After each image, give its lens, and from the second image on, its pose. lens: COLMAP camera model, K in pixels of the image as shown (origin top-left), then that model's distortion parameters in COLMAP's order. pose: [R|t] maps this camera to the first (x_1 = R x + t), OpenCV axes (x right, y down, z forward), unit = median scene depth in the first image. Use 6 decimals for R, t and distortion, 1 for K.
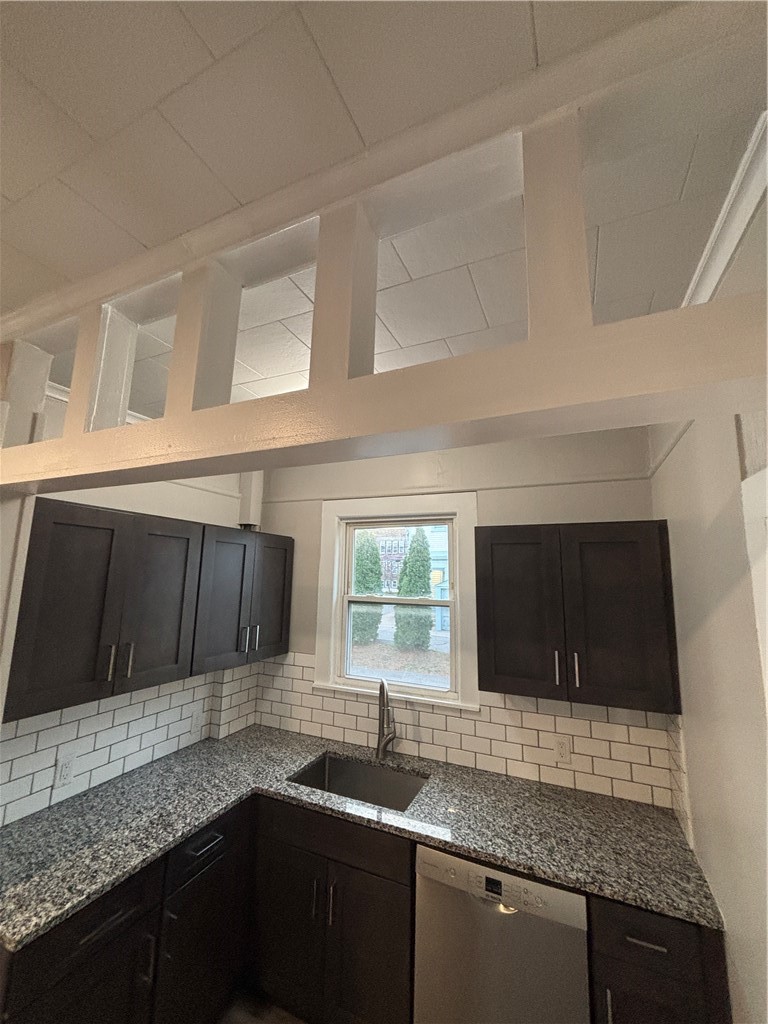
lens RADIAL K [[415.8, 0, 383.1], [0, 415.8, 515.0], [0, 0, 1]] dist [-0.008981, 0.007642]
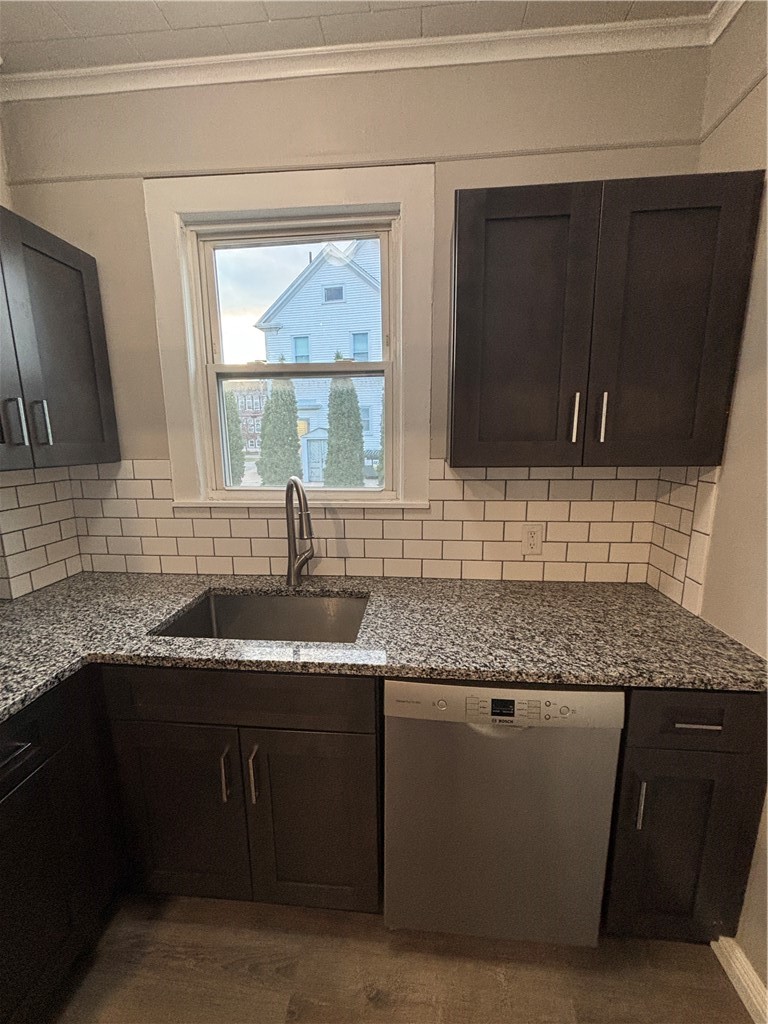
lens RADIAL K [[414.0, 0, 383.3], [0, 414.0, 514.2], [0, 0, 1]] dist [0.001533, -0.000343]
pose [[0.943705, -0.087687, 0.318955, -0.089514], [-0.022303, 0.945163, 0.325836, 0.277653], [-0.330036, -0.314606, 0.890000, 0.418810]]
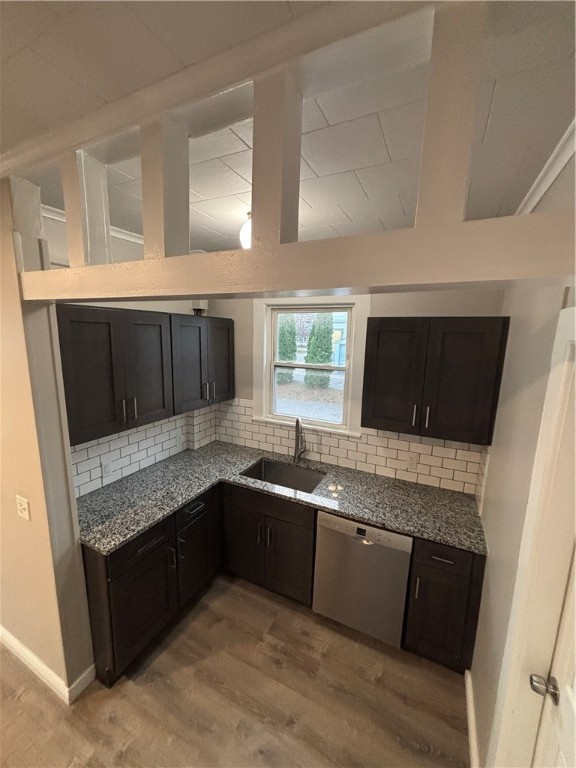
lens RADIAL K [[310.5, 0, 287.5], [0, 310.5, 385.6], [0, 0, 1]] dist [0.001533, -0.000343]
pose [[0.999575, 0.008317, -0.027955, -0.011300], [0.000912, 0.949101, 0.314969, -0.083469], [0.029152, -0.314861, 0.948690, -0.048468]]
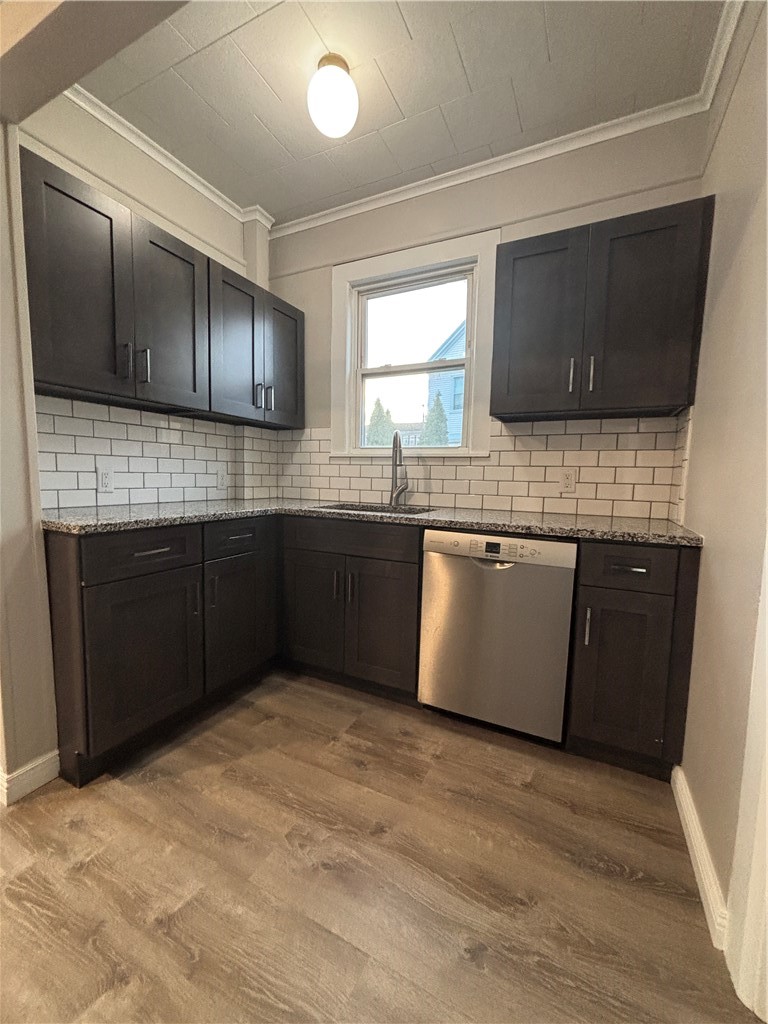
lens RADIAL K [[414.0, 0, 383.3], [0, 414.0, 514.2], [0, 0, 1]] dist [0.001533, -0.000343]
pose [[0.999141, 0.004894, -0.041144, 0.012986], [0.005140, 0.970687, 0.240294, 0.410156], [0.041114, -0.240299, 0.969828, -0.049805]]
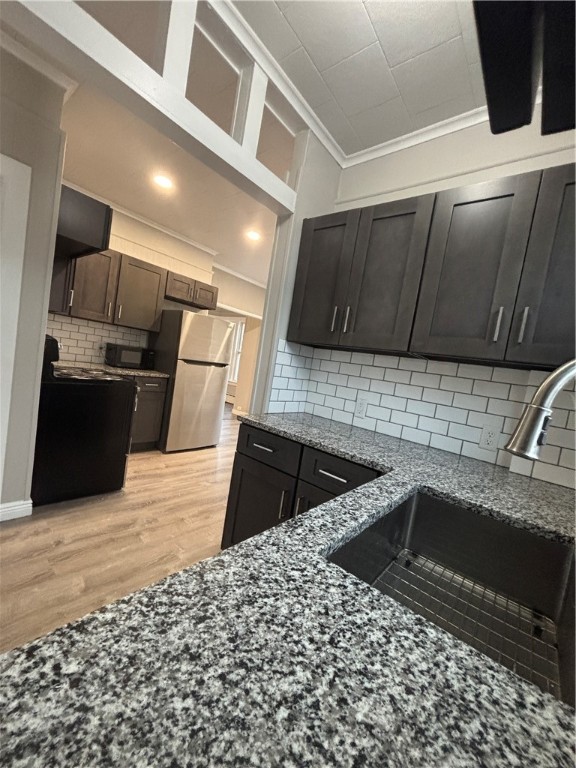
lens RADIAL K [[310.5, 0, 287.5], [0, 310.5, 385.6], [0, 0, 1]] dist [0.001533, -0.000343]
pose [[-0.259969, 0.003986, -0.965609, 0.331423], [-0.018540, 0.999787, 0.009118, 0.489811], [0.965439, 0.020272, -0.259840, 0.949584]]
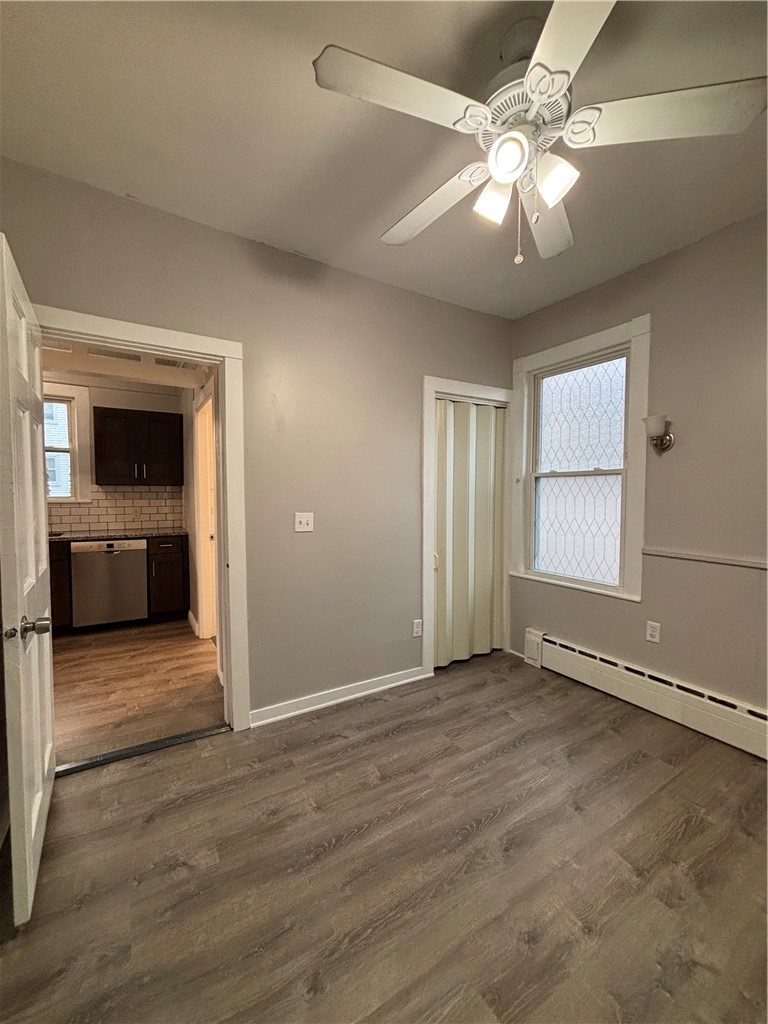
lens RADIAL K [[410.4, 0, 384.0], [0, 410.4, 512.0], [0, 0, 1]] dist [-0.002931, 0.000189]
pose [[0.559257, -0.060502, 0.826784, -0.681635], [-0.114885, 0.982053, 0.149575, 0.074282], [-0.820995, -0.178636, 0.542270, -1.360737]]
